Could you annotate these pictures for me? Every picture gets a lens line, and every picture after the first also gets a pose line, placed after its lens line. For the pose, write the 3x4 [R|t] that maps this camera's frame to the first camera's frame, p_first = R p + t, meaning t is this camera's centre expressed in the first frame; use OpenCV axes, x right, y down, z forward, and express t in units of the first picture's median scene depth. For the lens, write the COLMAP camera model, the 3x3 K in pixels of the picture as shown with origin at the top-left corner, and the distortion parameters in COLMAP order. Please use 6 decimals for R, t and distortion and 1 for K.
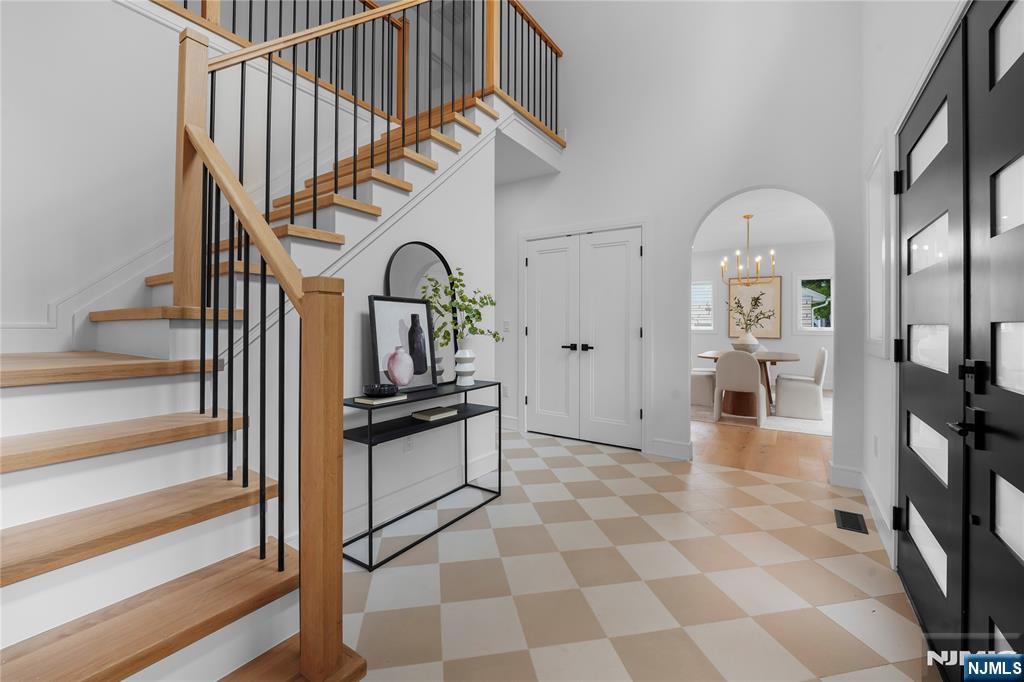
lens RADIAL K [[423.4, 0, 504.7], [0, 423.4, 319.0], [0, 0, 1]] dist [-0.001433, -0.000137]
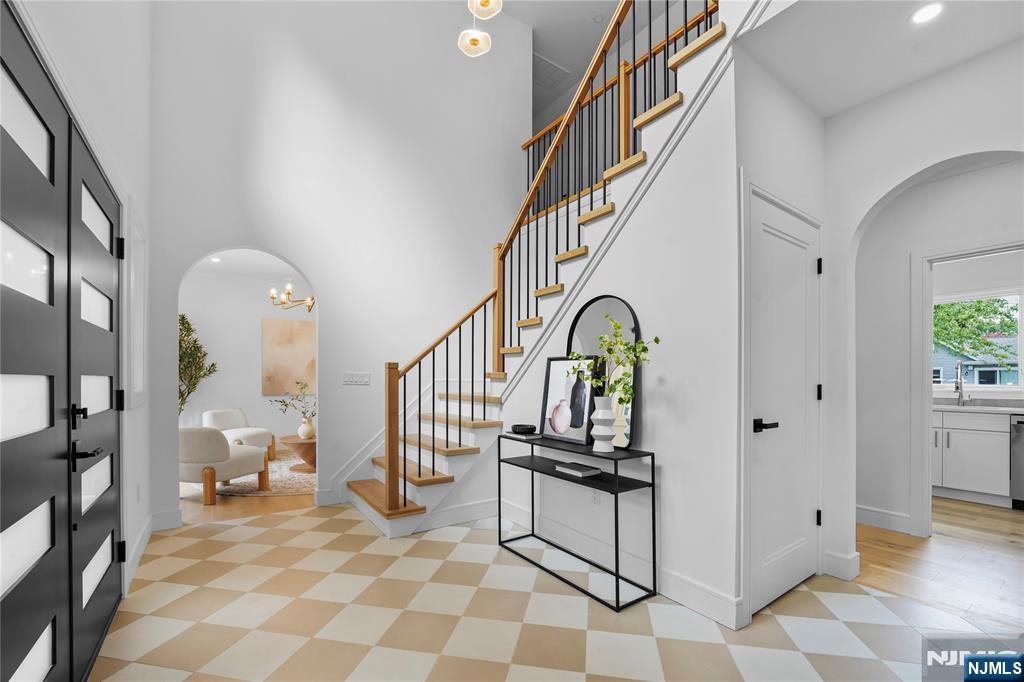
lens RADIAL K [[423.4, 0, 516.9], [0, 423.4, 384.1], [0, 0, 1]] dist [-0.001433, -0.000137]
pose [[-0.348957, 0.003532, -0.937132, 0.852050], [0.003995, 0.999989, 0.002281, 0.019508], [0.937130, -0.002948, -0.348968, 1.262736]]
